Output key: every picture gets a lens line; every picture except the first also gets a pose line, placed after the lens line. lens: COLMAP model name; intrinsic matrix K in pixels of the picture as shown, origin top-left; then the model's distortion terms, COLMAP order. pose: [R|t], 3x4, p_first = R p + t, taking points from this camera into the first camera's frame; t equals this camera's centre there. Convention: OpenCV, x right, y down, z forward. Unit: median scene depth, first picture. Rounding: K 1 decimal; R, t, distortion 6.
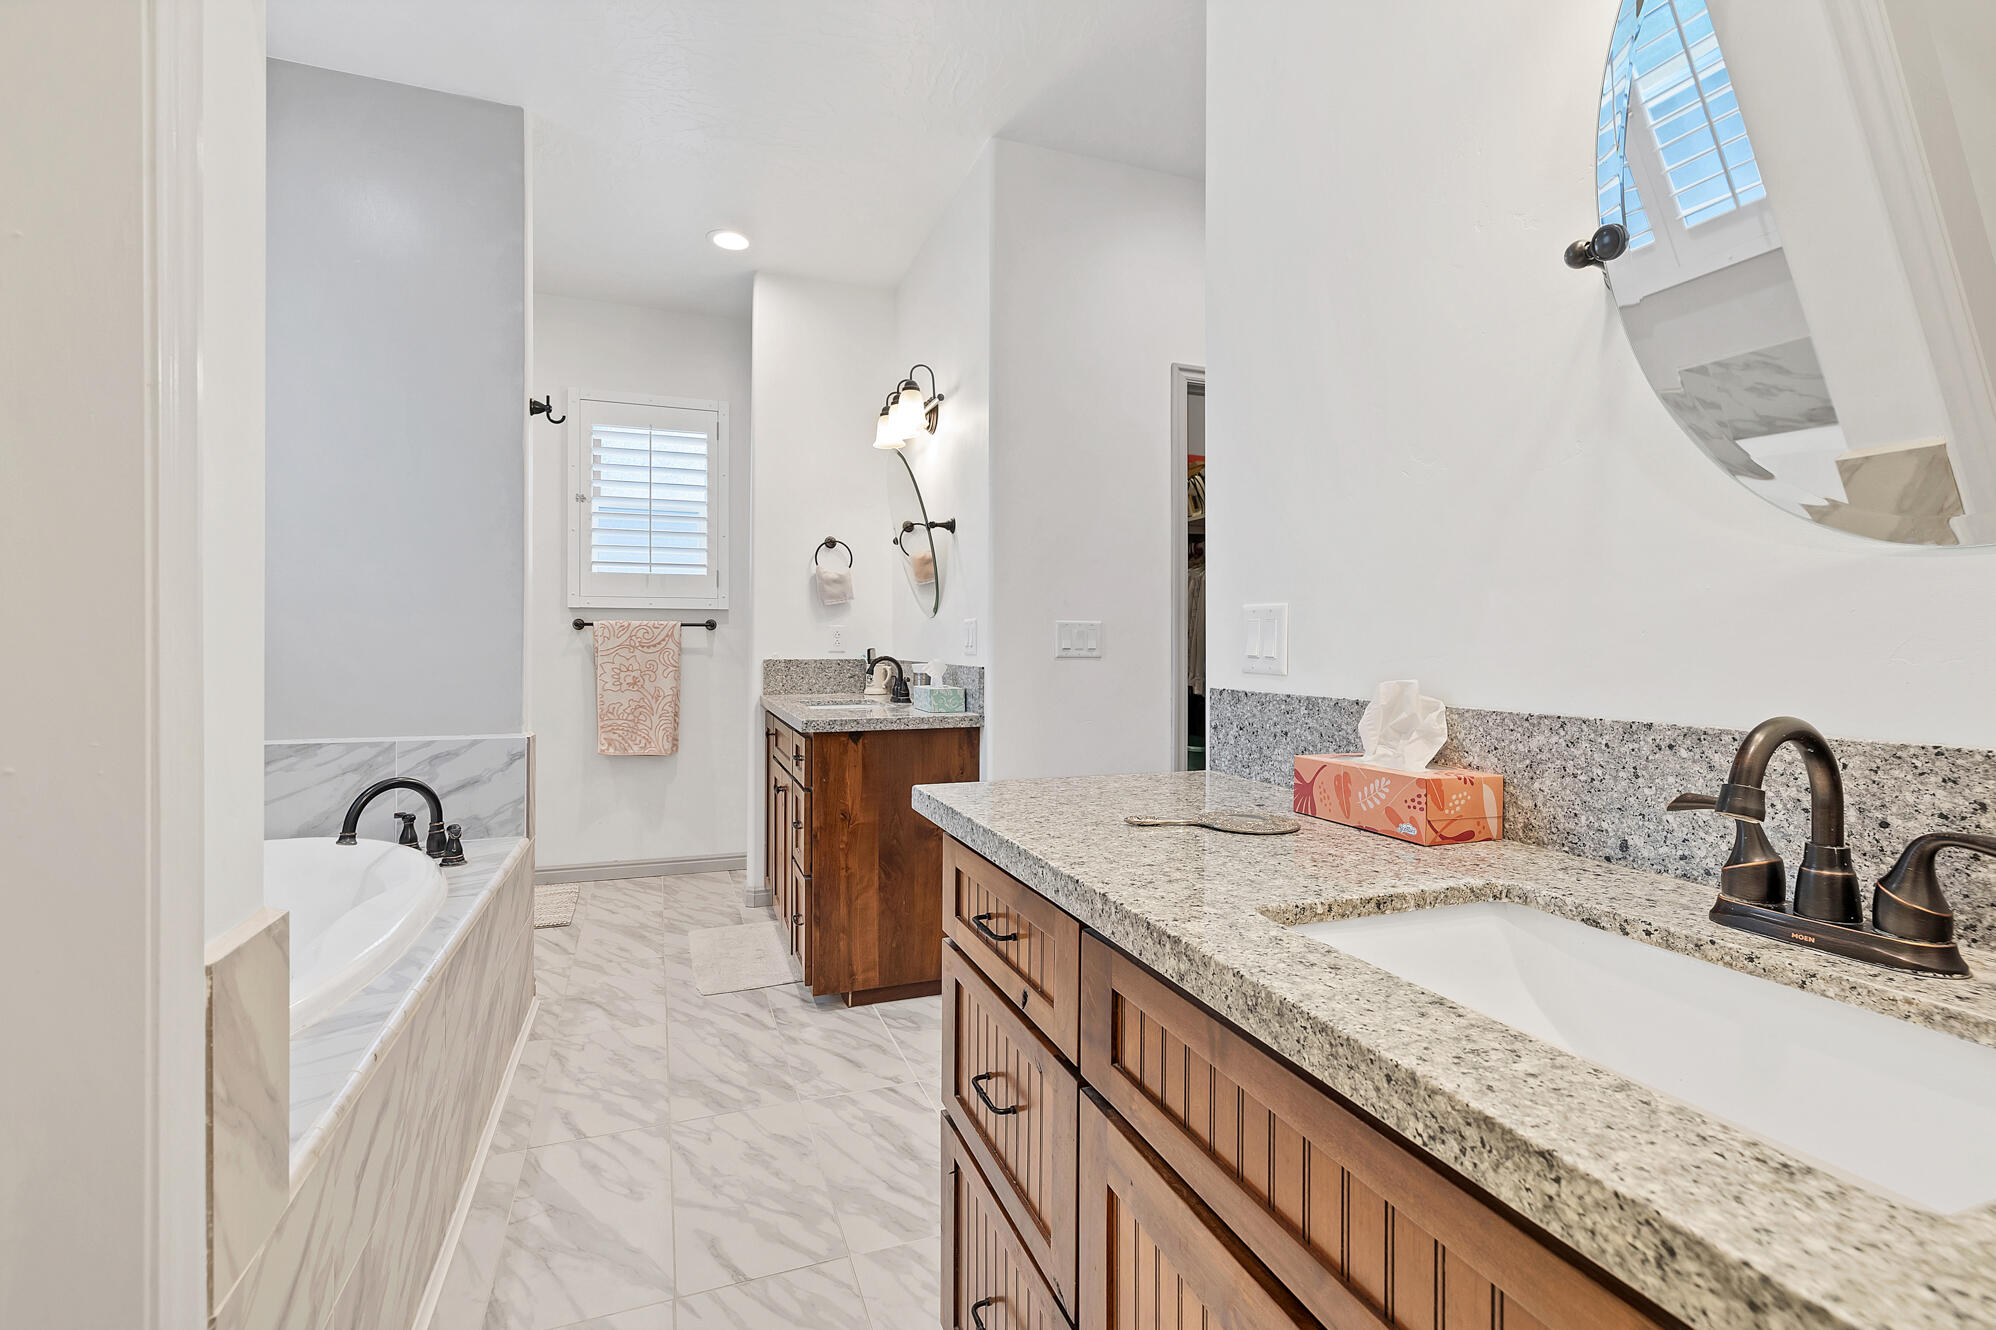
lens RADIAL K [[877.1, 0, 1003.1], [0, 877.1, 642.1], [0, 0, 1]] dist [0.002370, 0.000464]
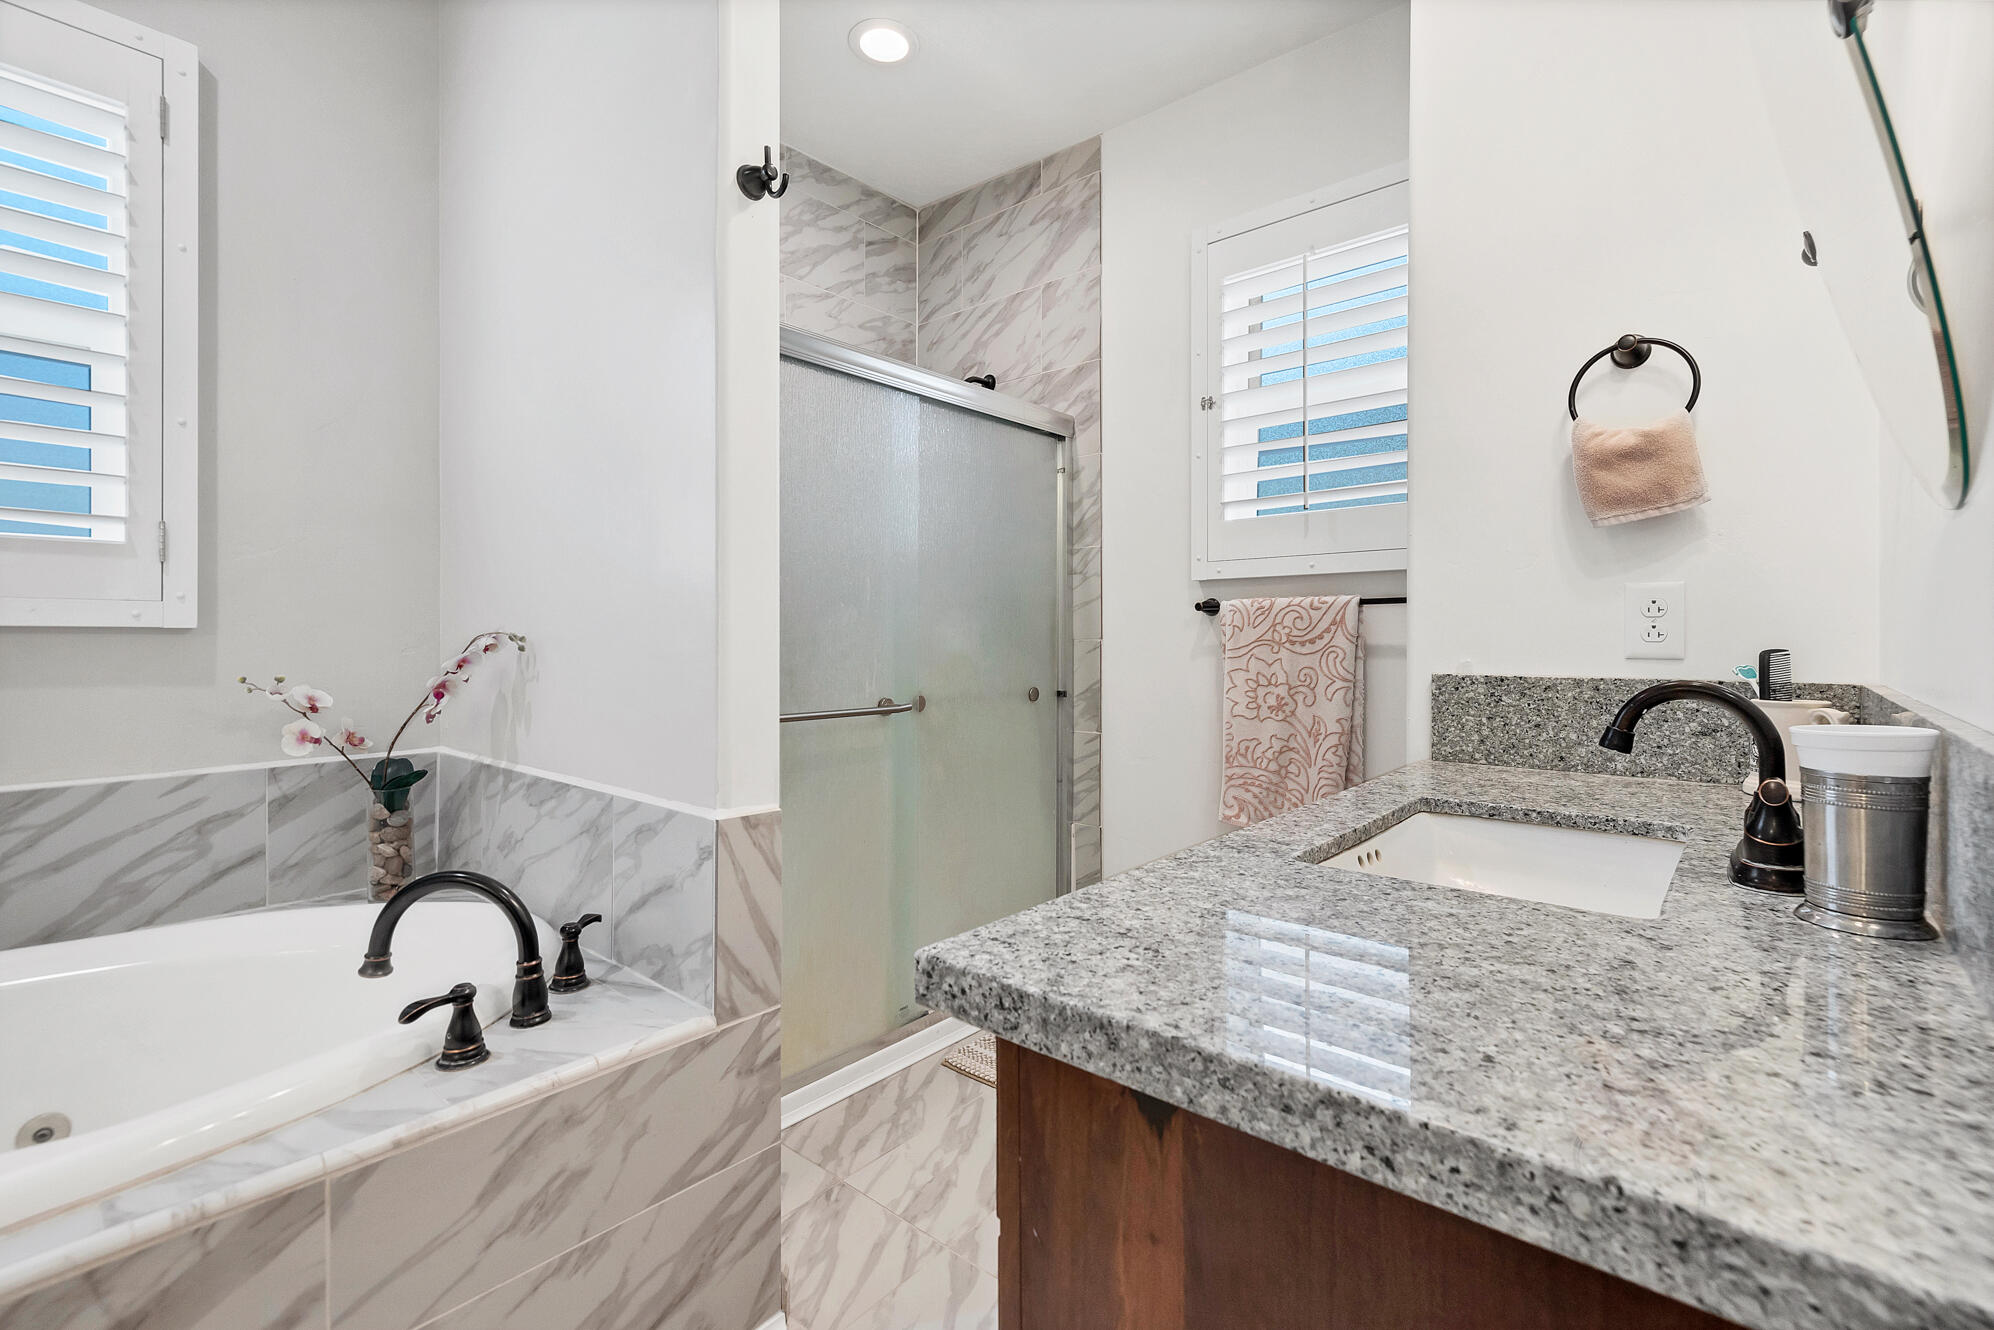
lens RADIAL K [[876.2, 0, 1002.1], [0, 876.2, 642.1], [0, 0, 1]] dist [0.002370, 0.000464]
pose [[0.475567, 0.001221, -0.879679, -0.005313], [0.003708, 0.999987, 0.003393, 0.002220], [0.879672, -0.004875, 0.475557, 0.599814]]
